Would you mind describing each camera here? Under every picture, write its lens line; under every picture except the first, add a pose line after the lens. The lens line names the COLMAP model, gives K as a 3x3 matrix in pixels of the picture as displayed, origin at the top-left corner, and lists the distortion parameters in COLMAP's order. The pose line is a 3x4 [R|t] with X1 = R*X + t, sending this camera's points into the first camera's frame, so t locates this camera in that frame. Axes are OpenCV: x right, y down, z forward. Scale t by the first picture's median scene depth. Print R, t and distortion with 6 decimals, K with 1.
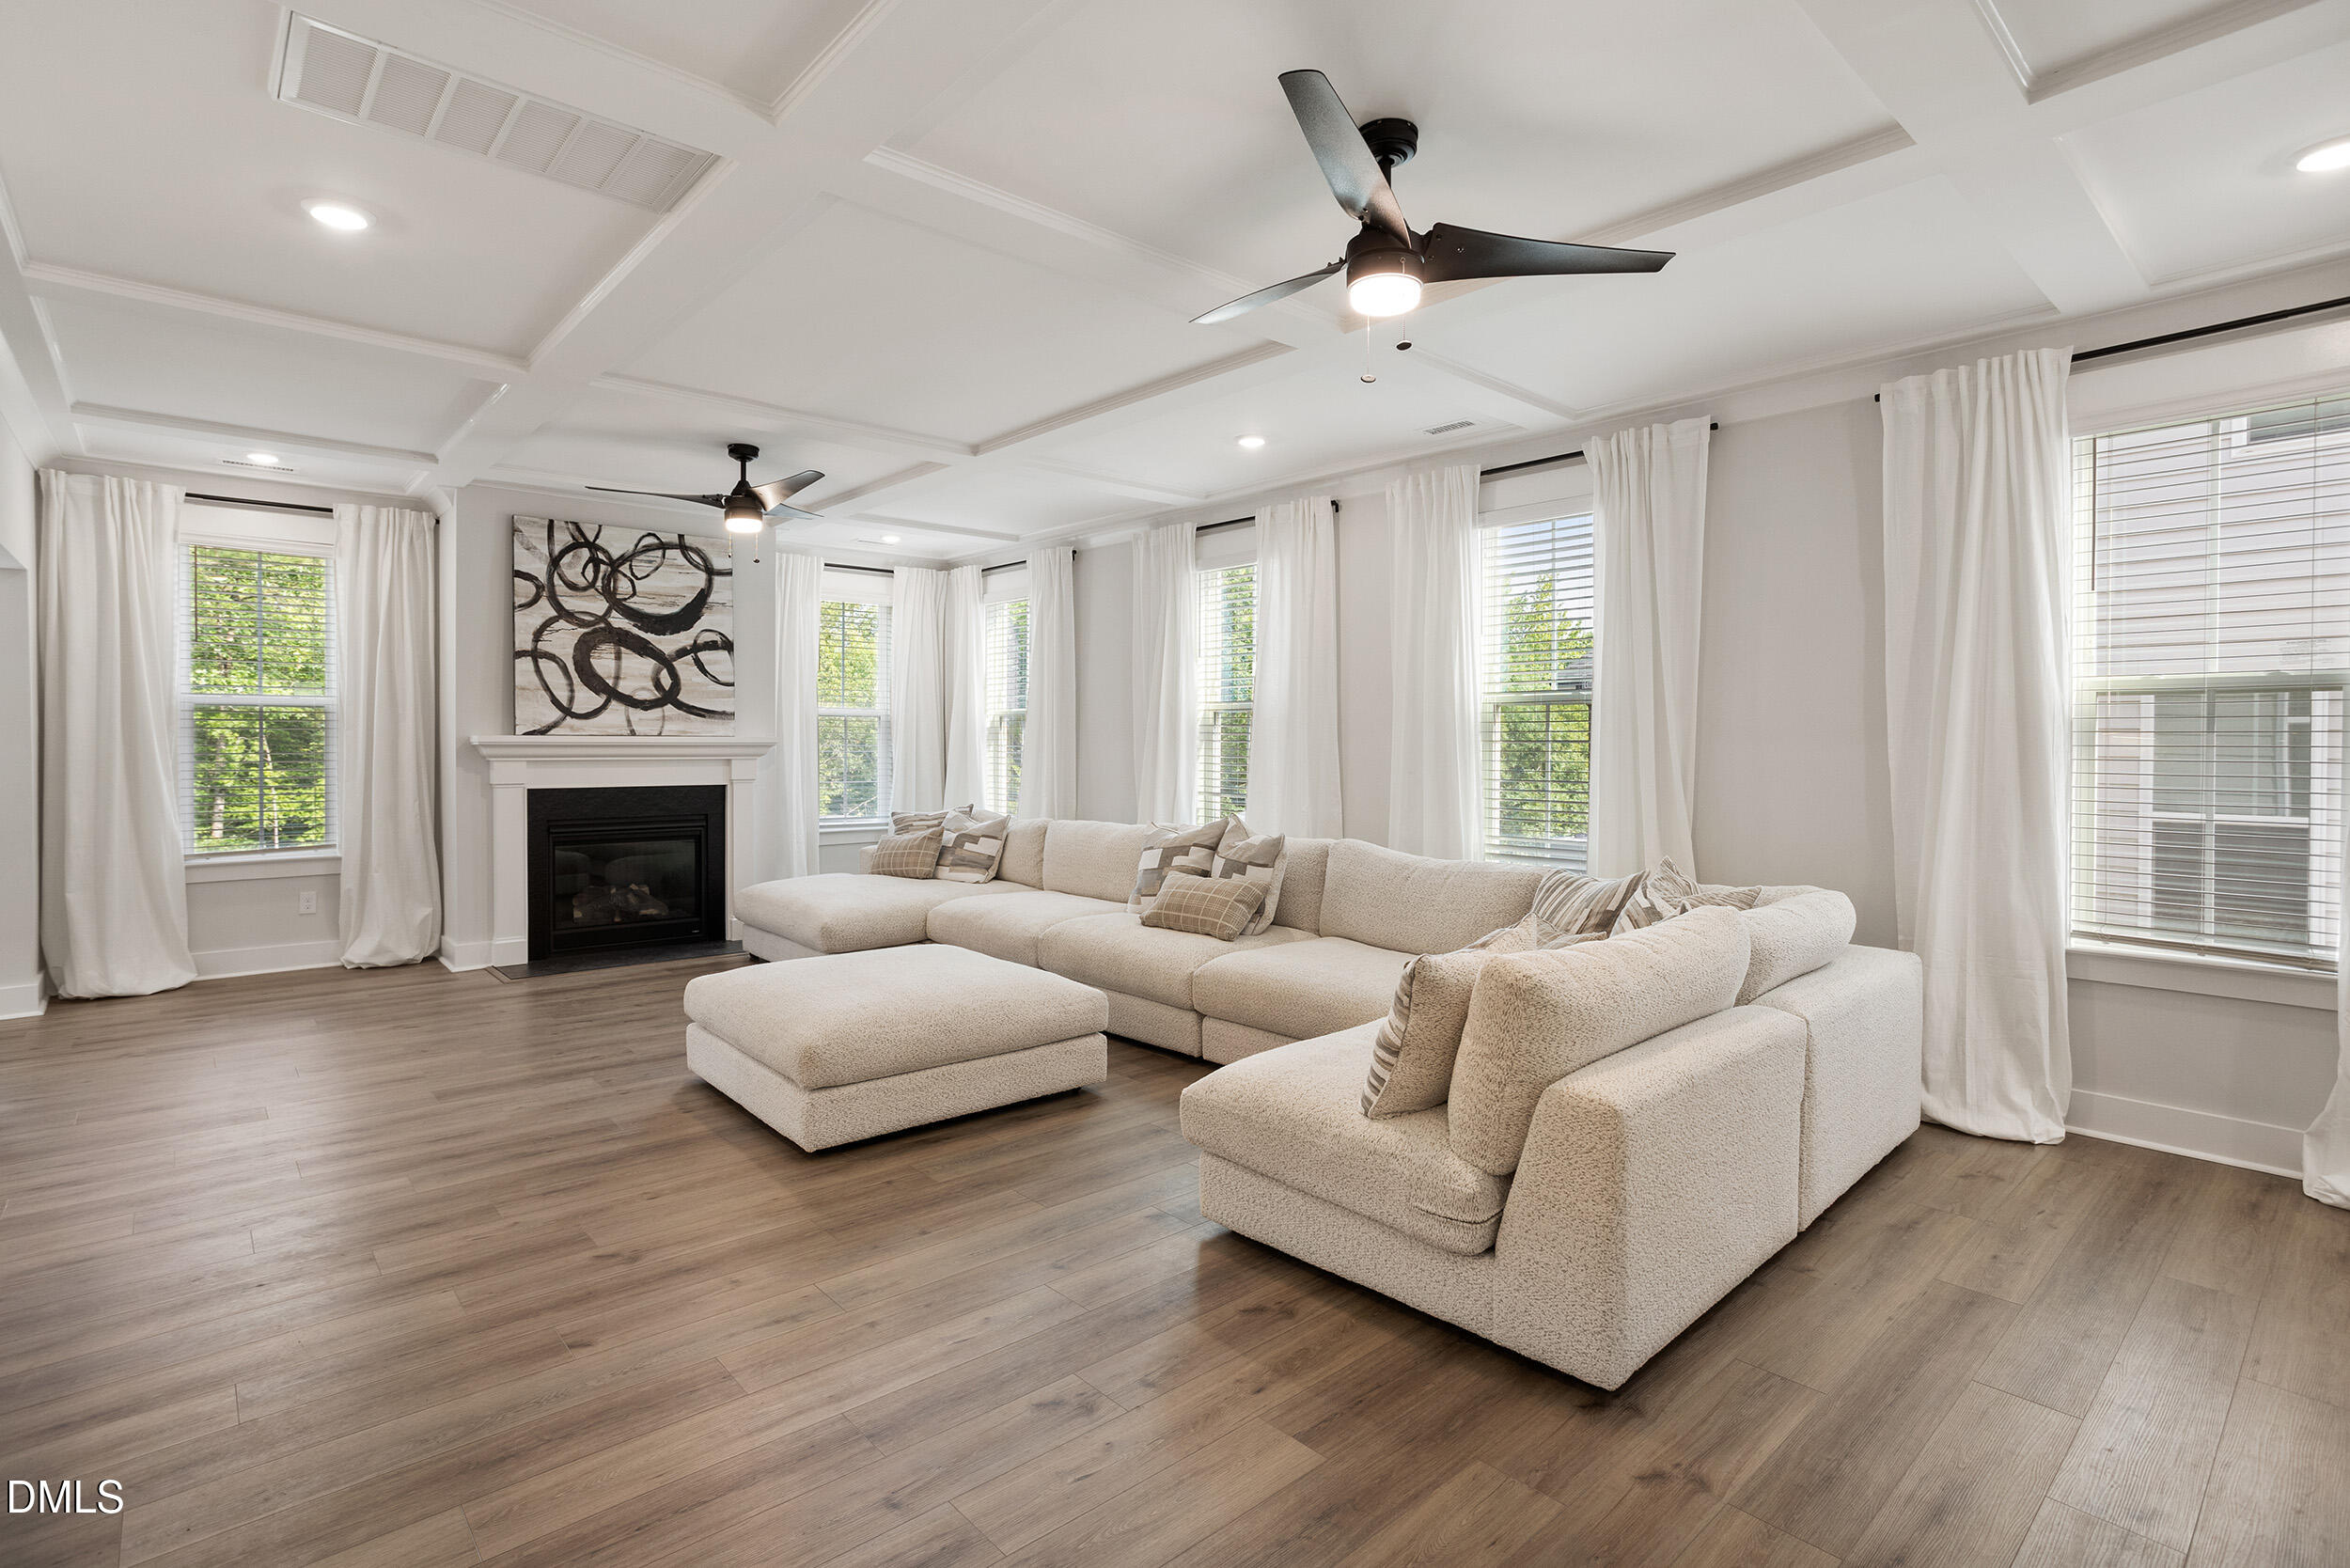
lens RADIAL K [[1117.7, 0, 1171.8], [0, 1117.7, 740.4], [0, 0, 1]] dist [-0.016077, 0.003139]
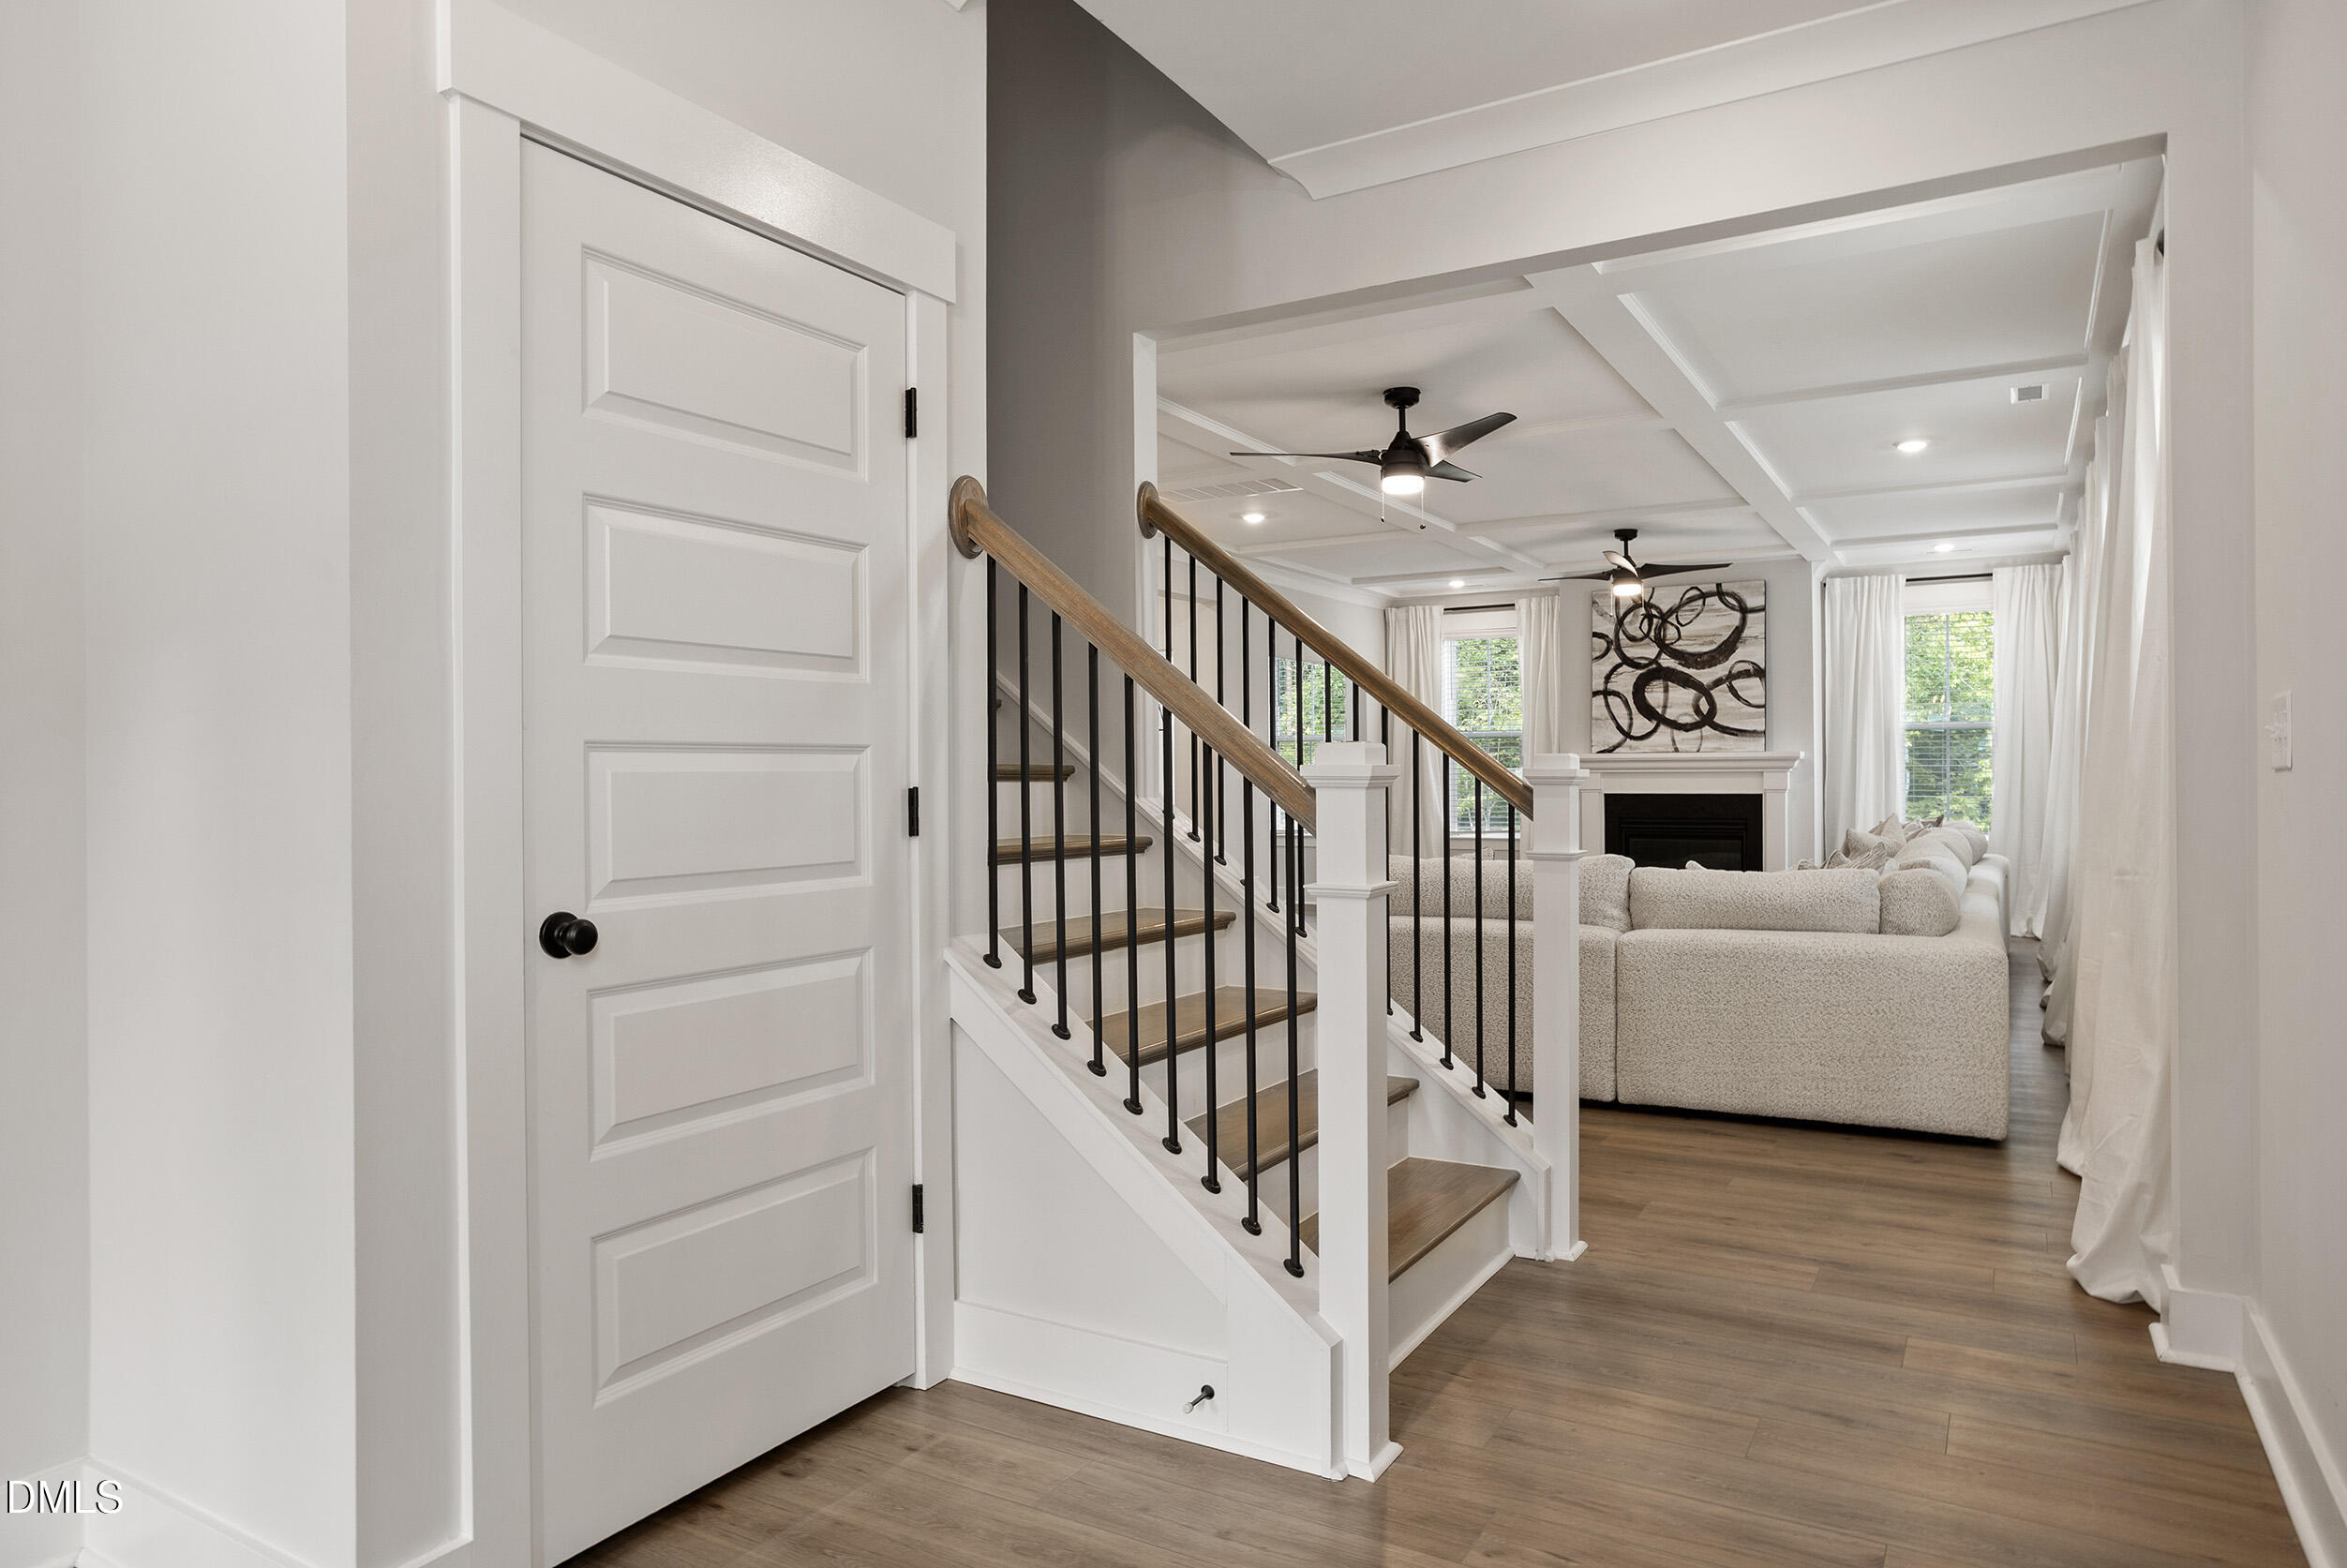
lens RADIAL K [[1463.4, 0, 1178.4], [0, 1463.4, 776.7], [0, 0, 1]] dist [-0.041333, -0.000061]
pose [[0.309678, -0.008504, -0.950803, 0.906912], [0.003067, 0.999964, -0.007945, 0.034733], [0.950836, -0.000455, 0.309693, -0.034728]]
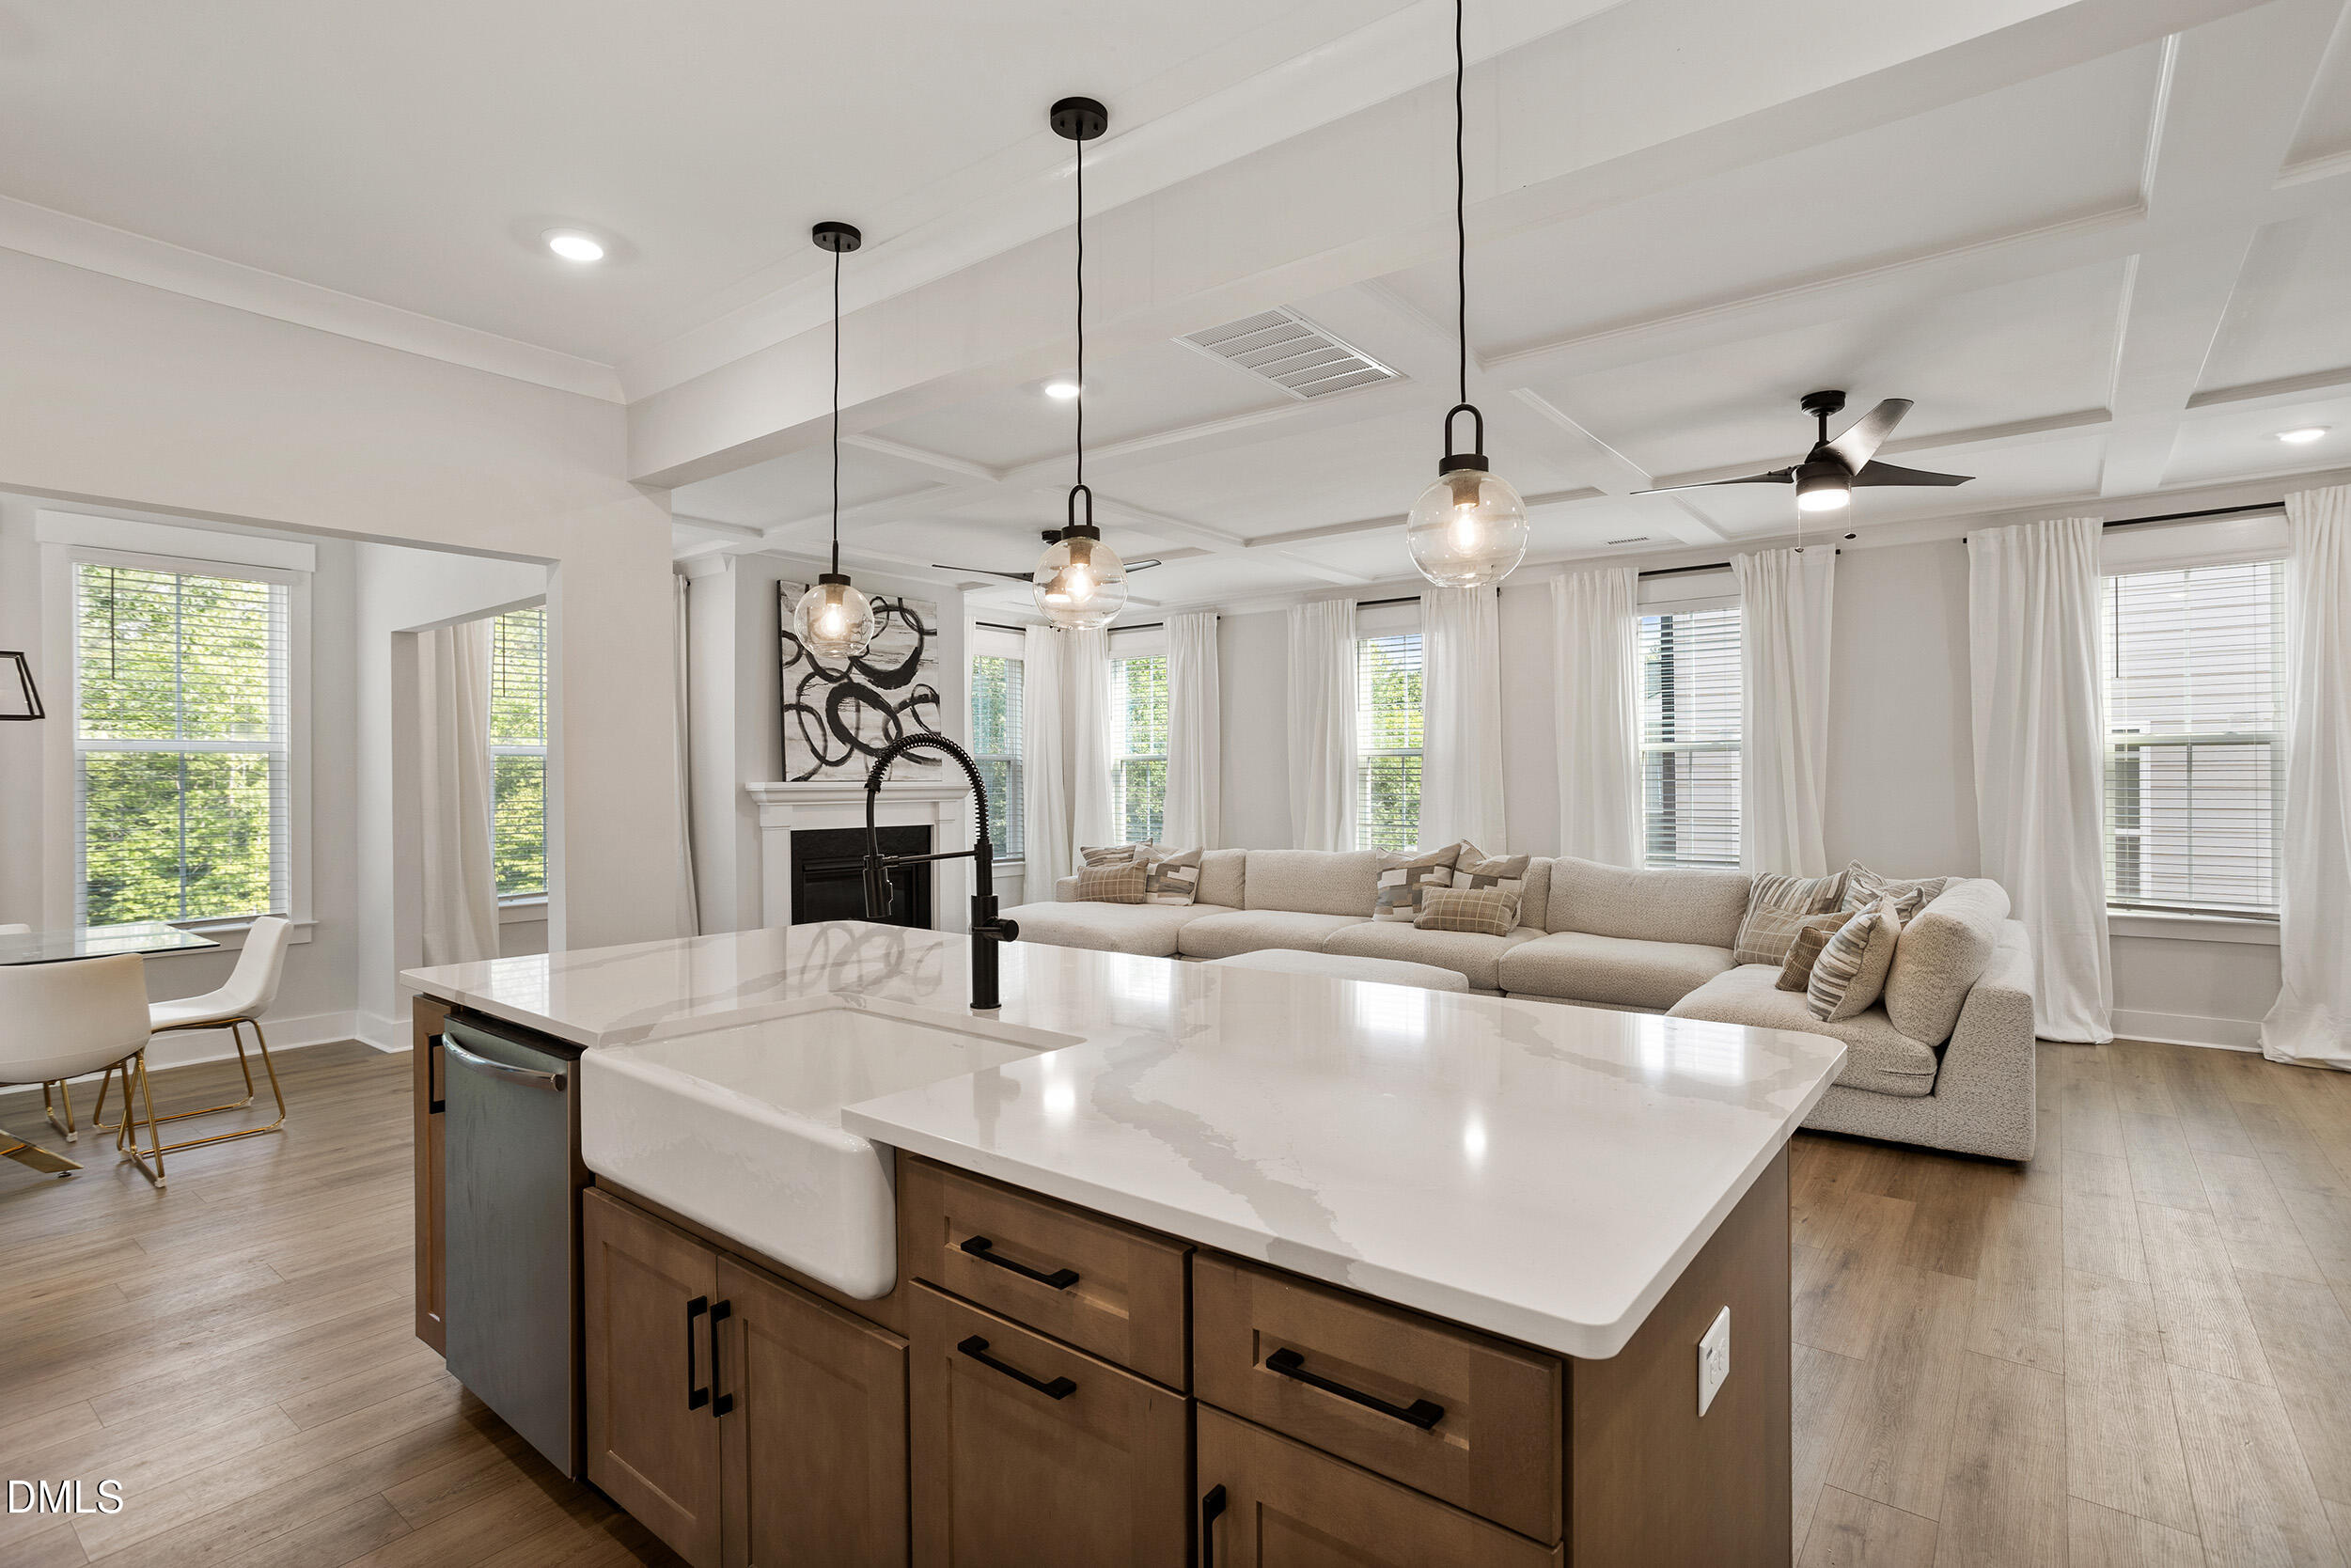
lens RADIAL K [[1118.1, 0, 1198.6], [0, 1118.1, 763.7], [0, 0, 1]] dist [-0.016077, 0.003139]
pose [[0.984234, -0.005947, 0.176771, -0.365293], [0.008149, 0.999898, -0.011735, -0.005828], [-0.176683, 0.012991, 0.984182, -0.146387]]
